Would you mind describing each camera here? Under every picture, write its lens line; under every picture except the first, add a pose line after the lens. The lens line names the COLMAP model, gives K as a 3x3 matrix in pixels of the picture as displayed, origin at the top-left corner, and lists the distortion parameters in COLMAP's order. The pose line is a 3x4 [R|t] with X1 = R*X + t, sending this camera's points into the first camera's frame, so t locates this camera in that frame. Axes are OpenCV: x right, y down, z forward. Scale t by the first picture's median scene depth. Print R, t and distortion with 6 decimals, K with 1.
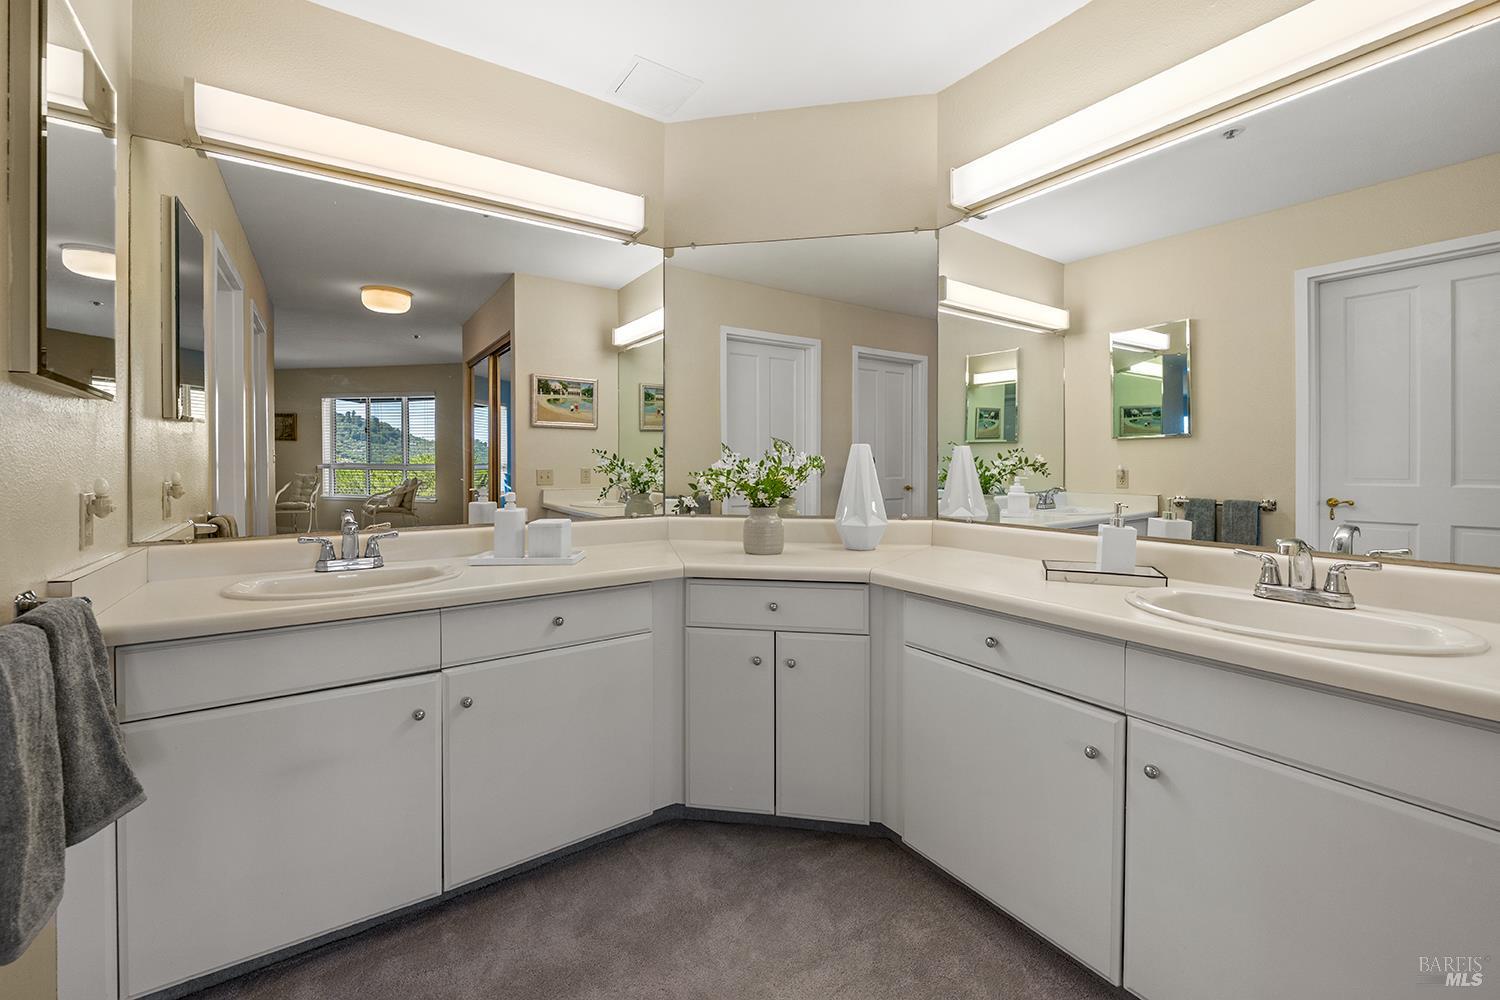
lens RADIAL K [[620.1, 0, 746.7], [0, 620.1, 468.9], [0, 0, 1]] dist [-0.001656, 0.000537]
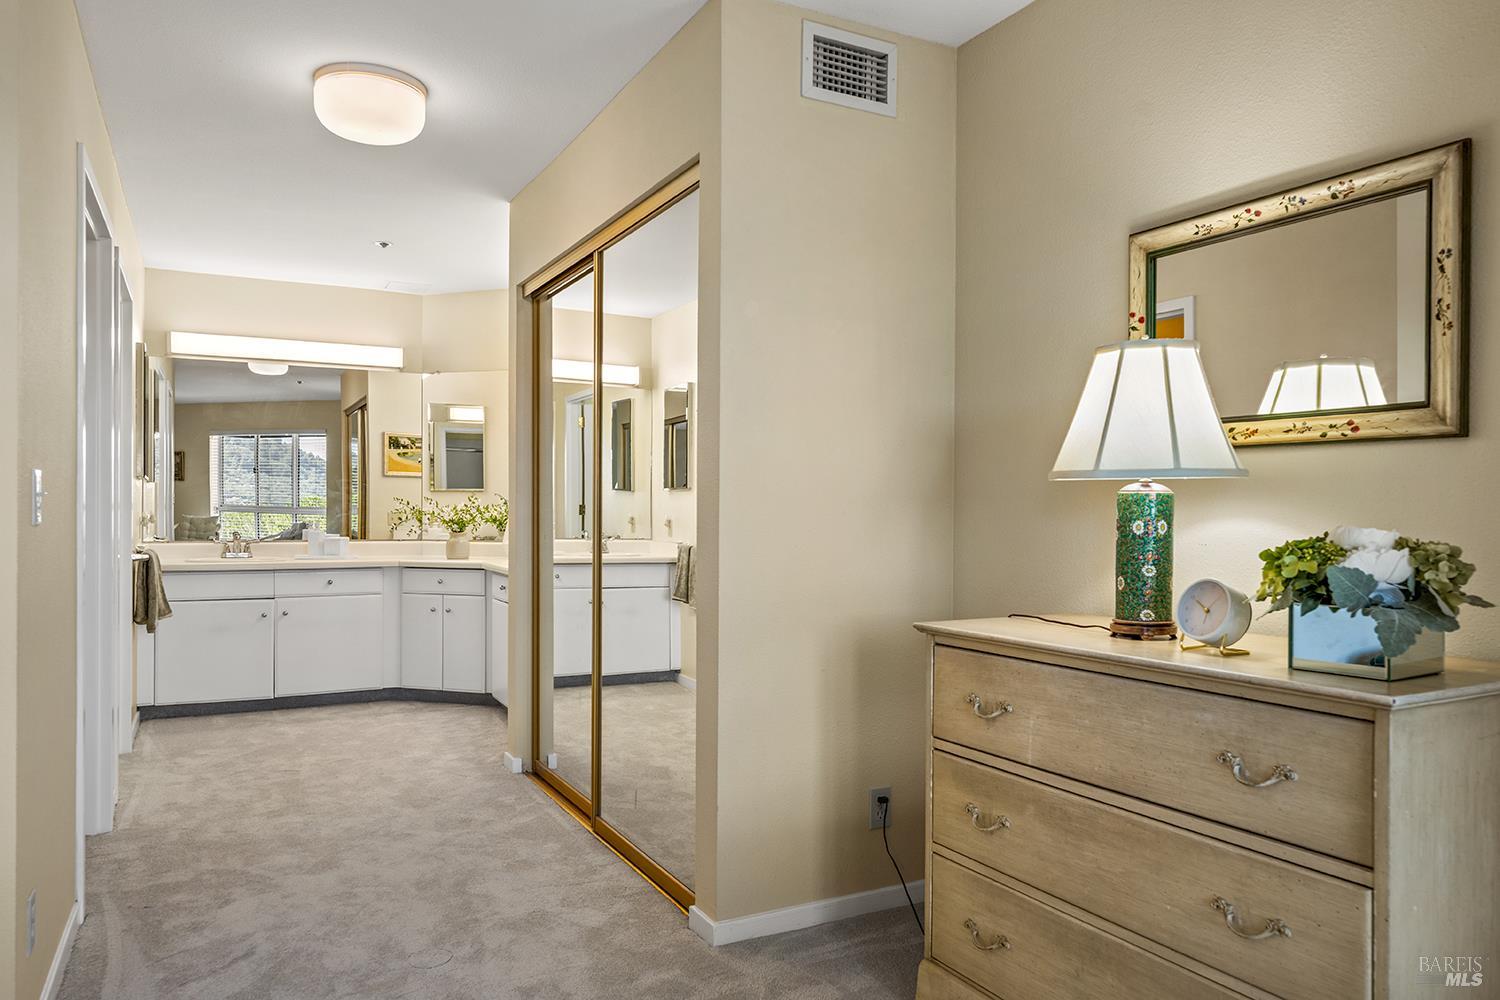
lens RADIAL K [[1014.0, 0, 751.9], [0, 1014.0, 517.5], [0, 0, 1]] dist [0.006197, 0.001088]
pose [[0.994855, 0.012392, -0.100551, 0.545968], [-0.012674, 0.999917, -0.002167, 0.005484], [0.100516, 0.003430, 0.994930, -0.852405]]
